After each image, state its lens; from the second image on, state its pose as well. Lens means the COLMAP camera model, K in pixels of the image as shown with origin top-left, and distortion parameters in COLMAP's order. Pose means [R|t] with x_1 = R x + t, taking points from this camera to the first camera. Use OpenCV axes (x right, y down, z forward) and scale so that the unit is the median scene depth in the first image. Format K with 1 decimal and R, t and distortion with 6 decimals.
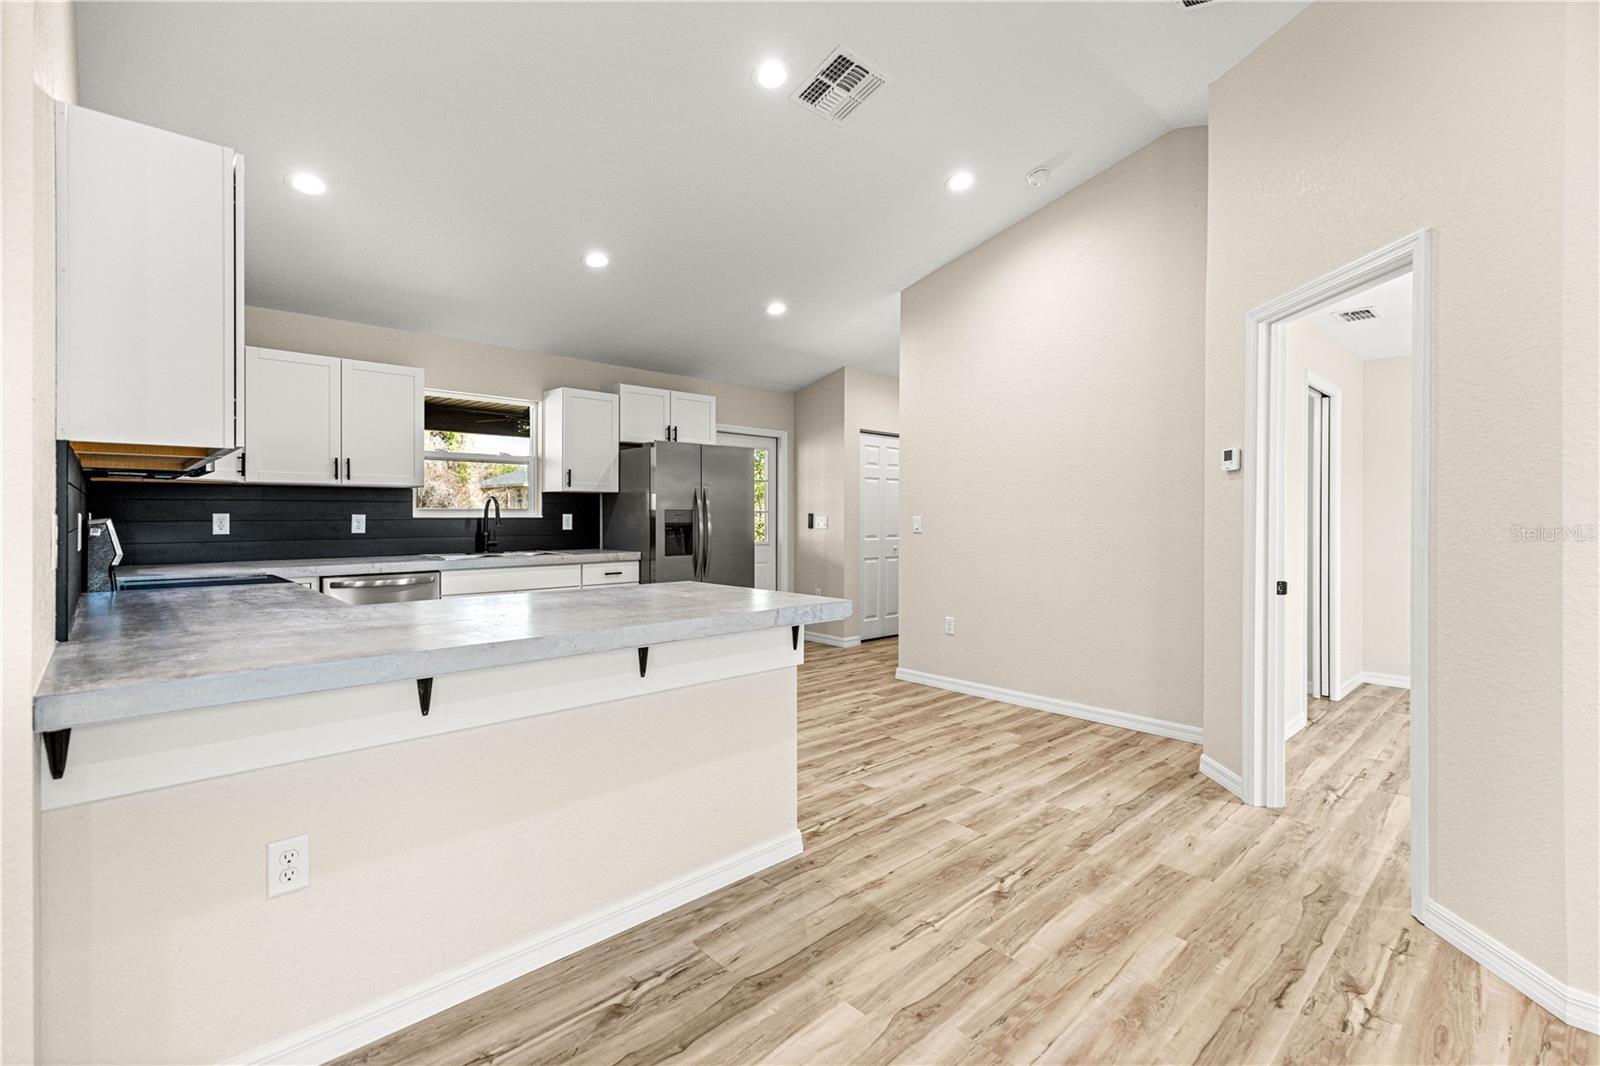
lens RADIAL K [[727.5, 0, 802.0], [0, 727.5, 524.2], [0, 0, 1]] dist [0.017085, -0.001021]
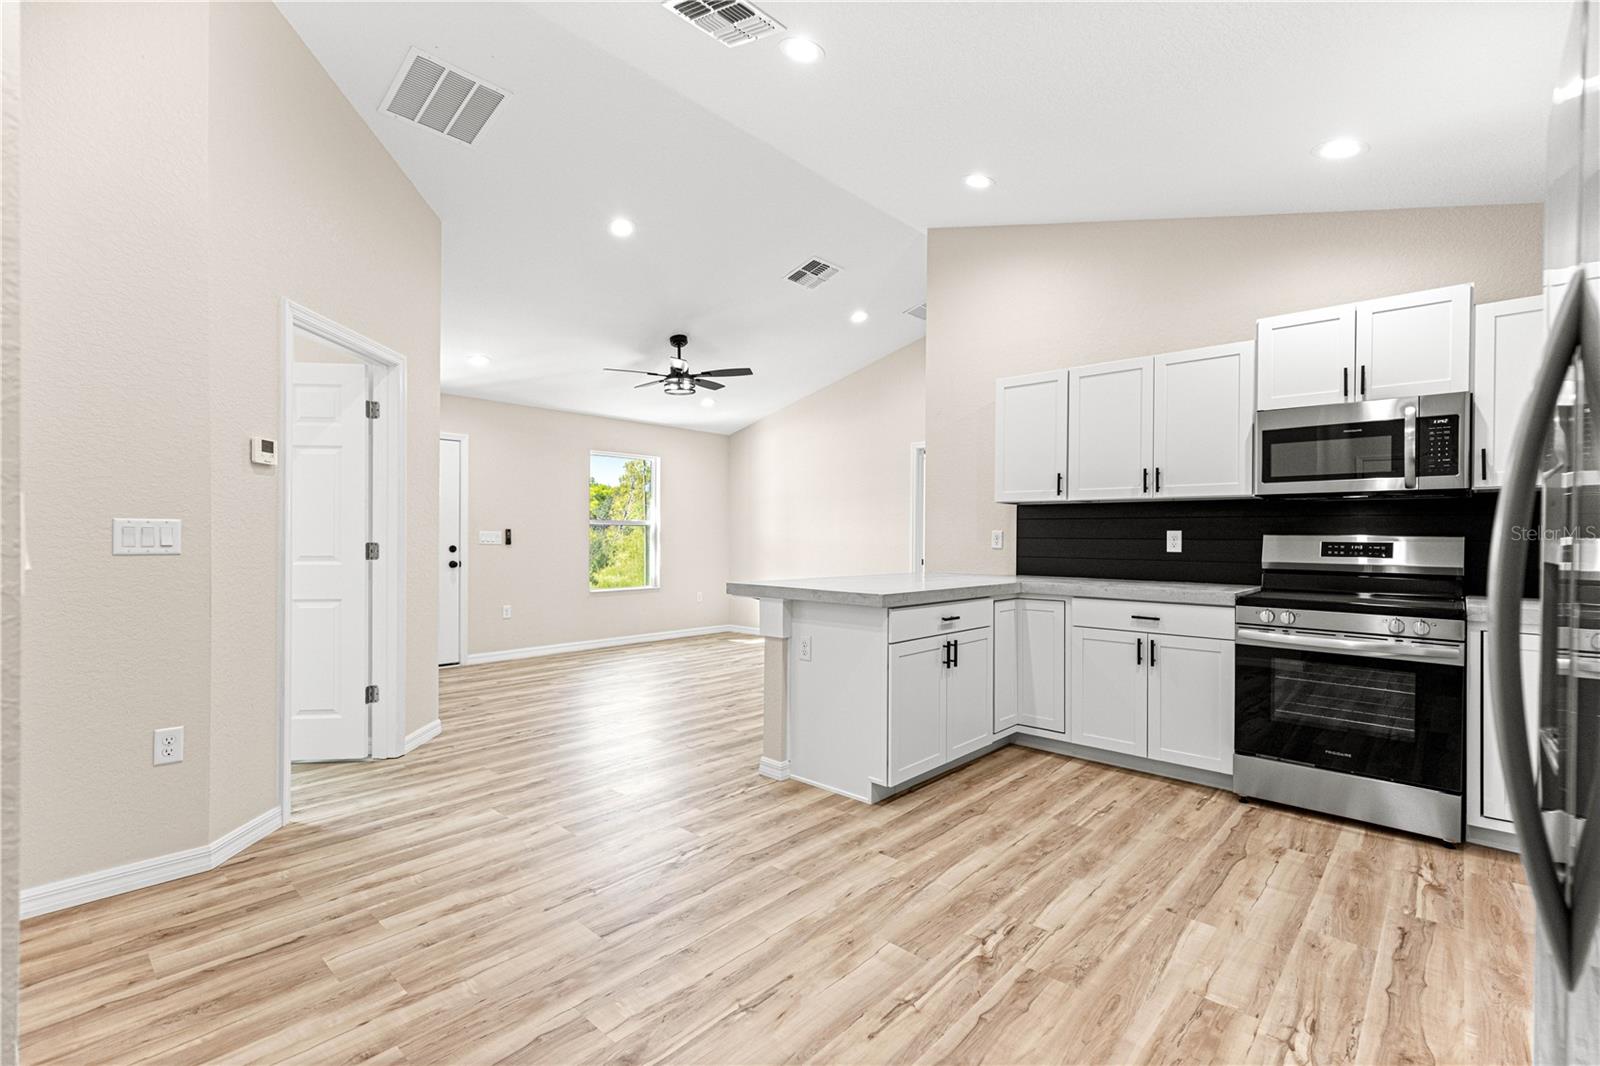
lens RADIAL K [[727.5, 0, 801.2], [0, 727.5, 527.5], [0, 0, 1]] dist [0.017085, -0.001021]
pose [[-0.997376, -0.014523, -0.070930, 0.021078], [-0.014614, 0.999893, 0.000762, -0.009441], [0.070911, 0.001797, -0.997481, 1.926267]]
